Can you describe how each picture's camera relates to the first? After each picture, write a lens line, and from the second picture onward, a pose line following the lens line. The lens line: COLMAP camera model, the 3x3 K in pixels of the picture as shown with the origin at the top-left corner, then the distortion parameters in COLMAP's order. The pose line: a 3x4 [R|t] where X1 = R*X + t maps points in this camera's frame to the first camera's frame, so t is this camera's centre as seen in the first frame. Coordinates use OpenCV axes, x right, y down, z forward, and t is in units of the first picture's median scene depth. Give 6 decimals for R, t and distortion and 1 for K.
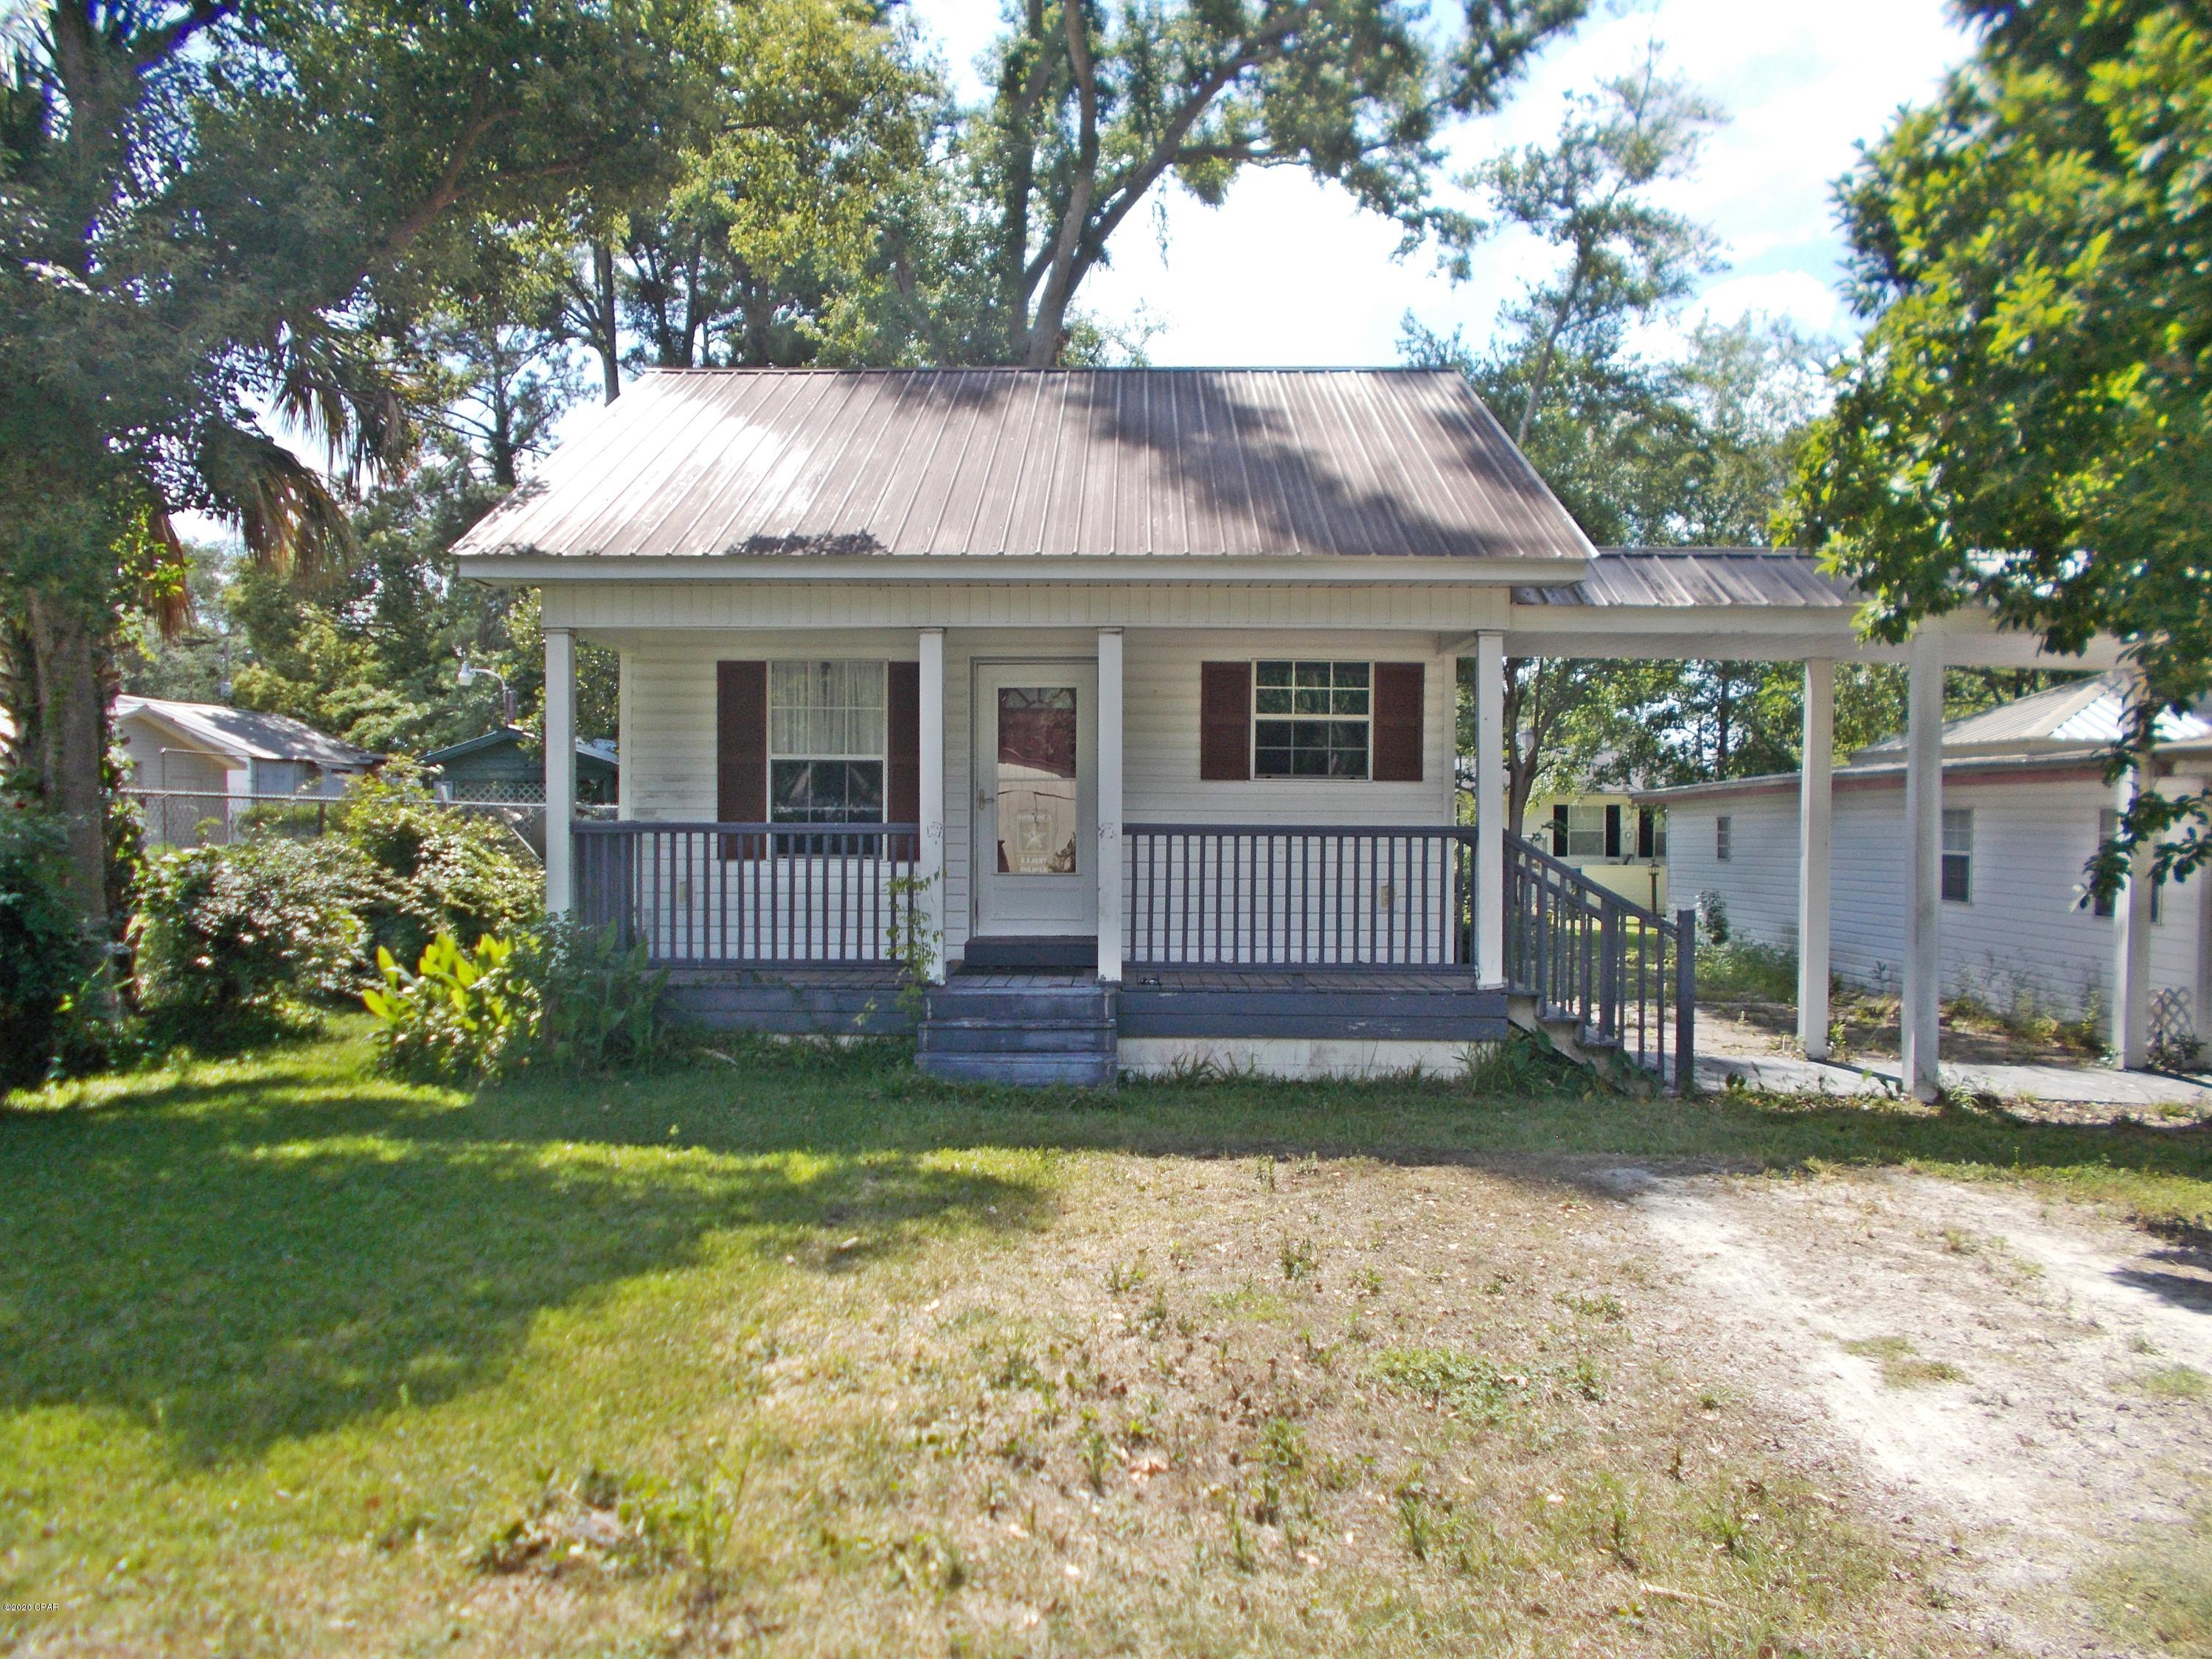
lens RADIAL K [[1703.3, 0, 1106.0], [0, 1703.3, 829.5], [0, 0, 1]] dist [0.014611, -0.008856]
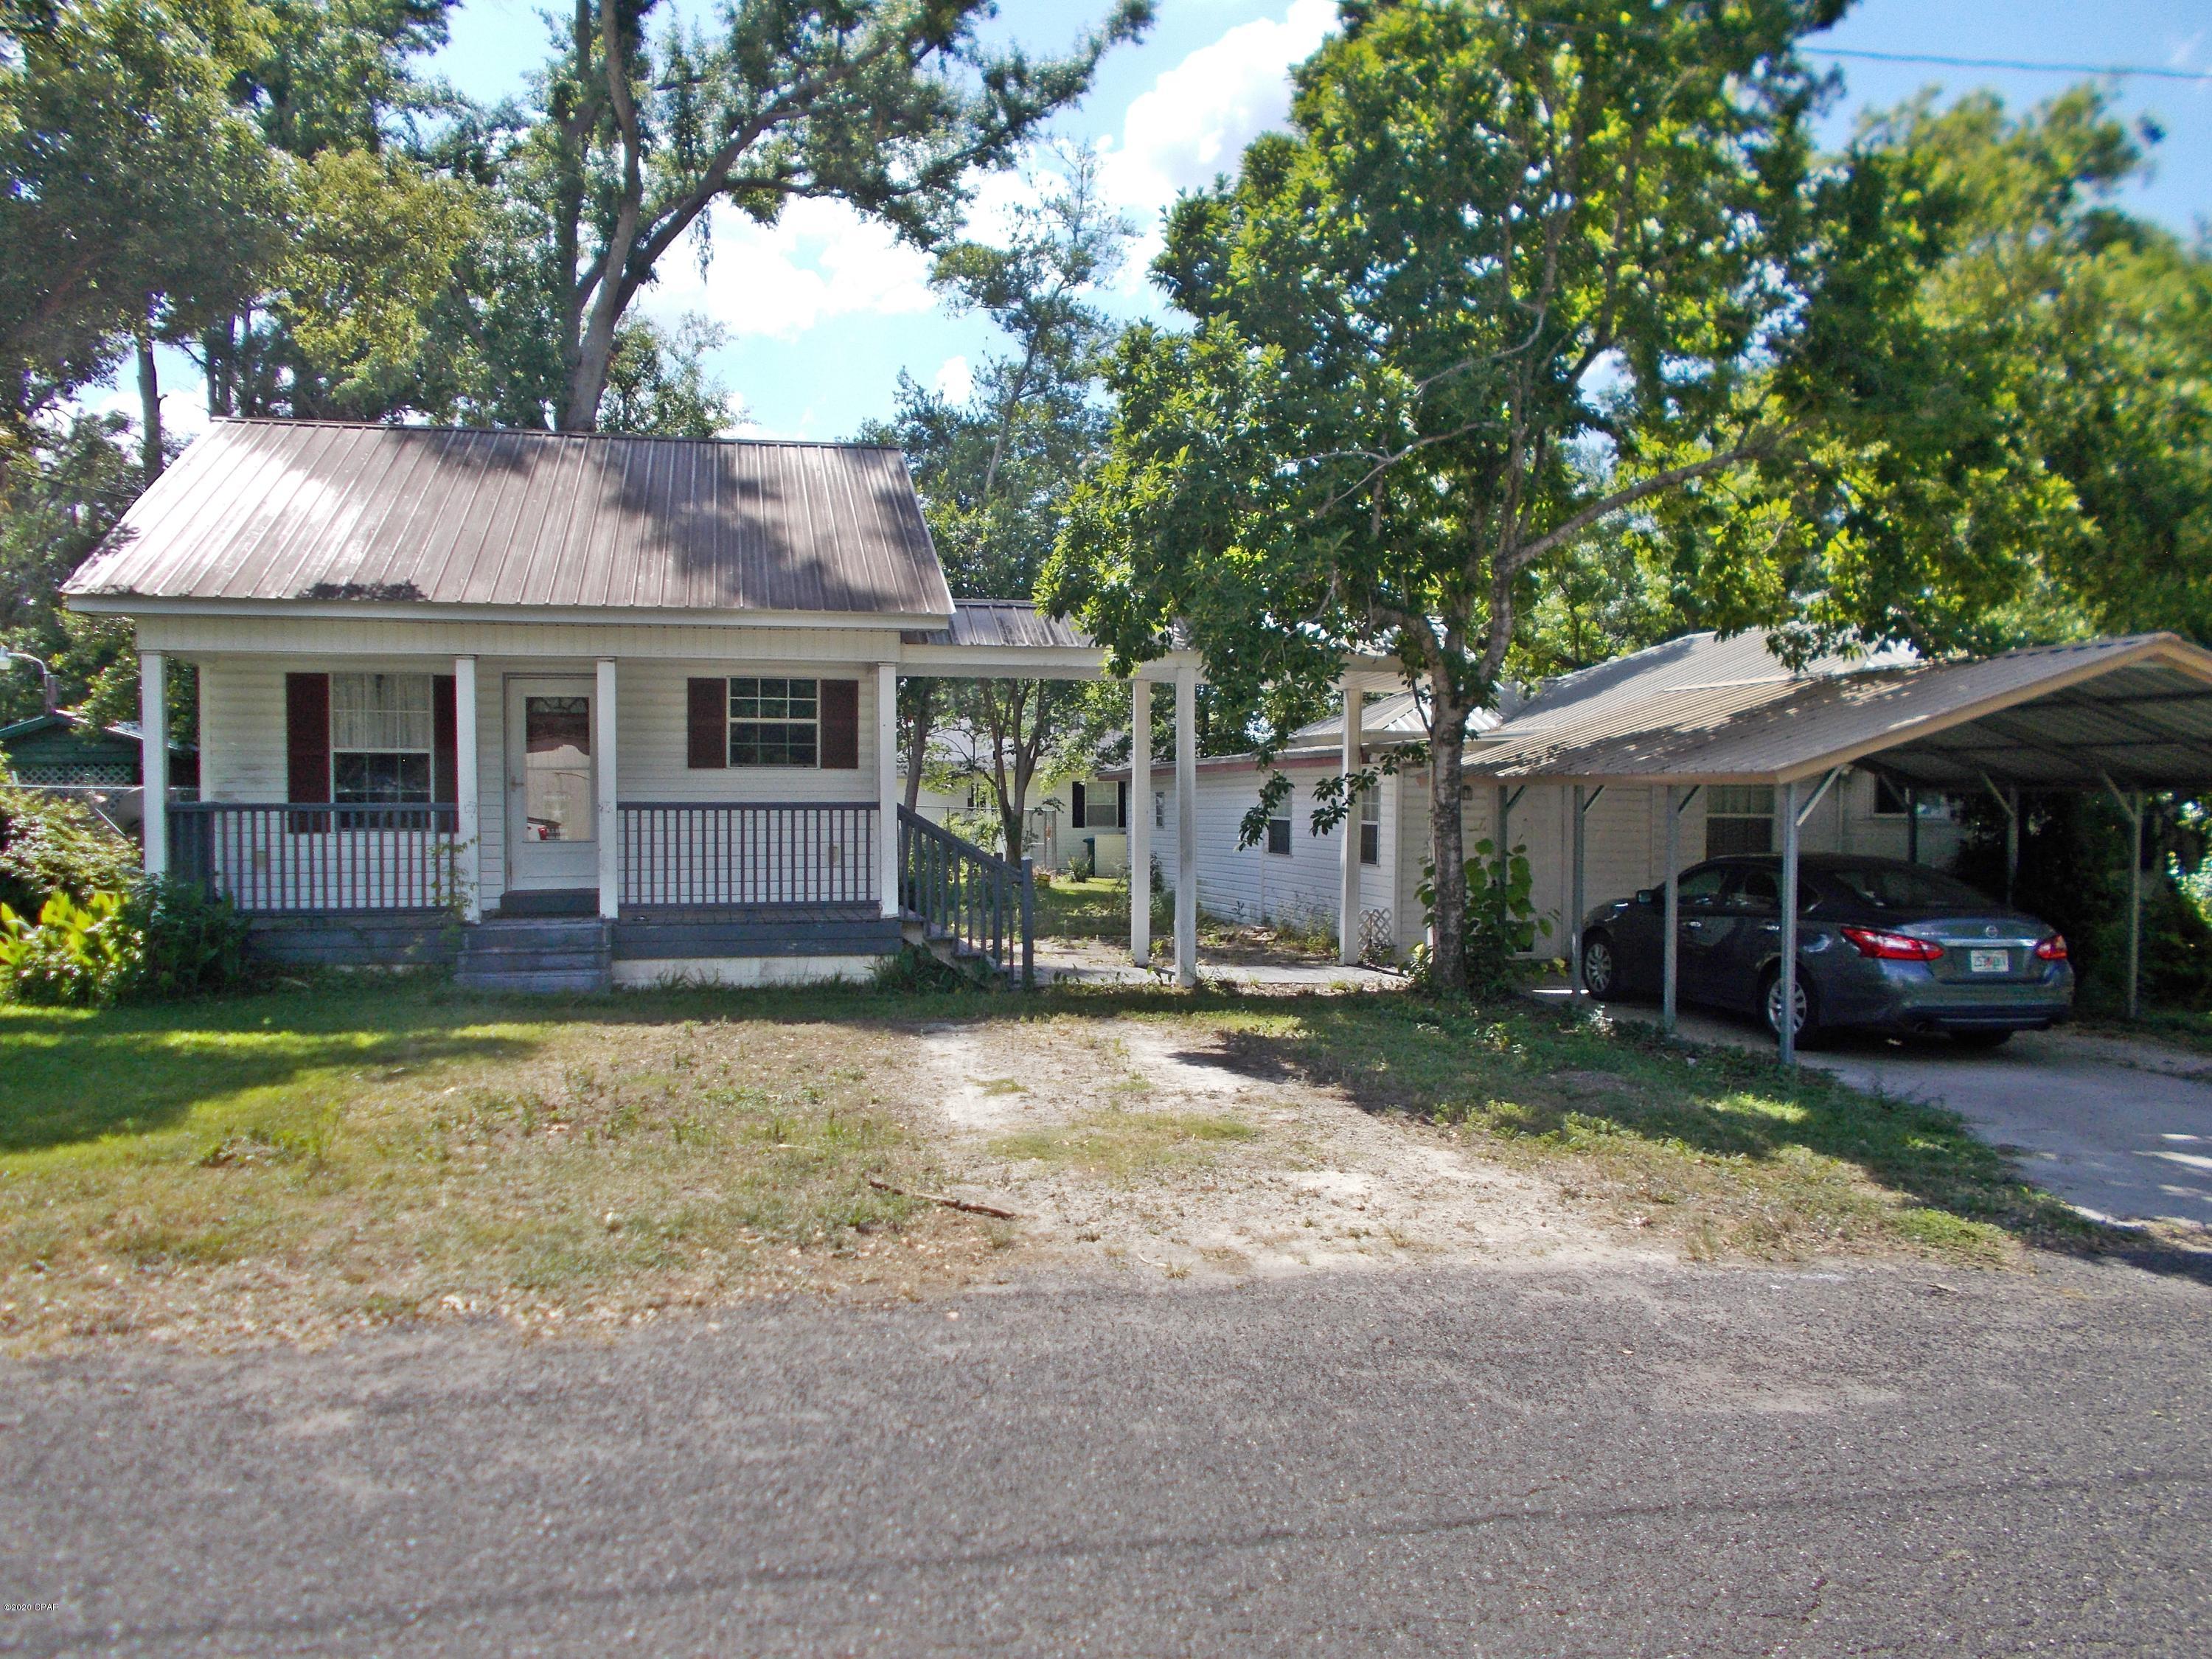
lens RADIAL K [[1703.3, 0, 1106.0], [0, 1703.3, 829.5], [0, 0, 1]] dist [0.014611, -0.008856]
pose [[0.972376, -0.010354, 0.233191, 0.062507], [0.006879, 0.999853, 0.015711, -0.000139], [-0.233319, -0.013673, 0.972304, -0.356684]]
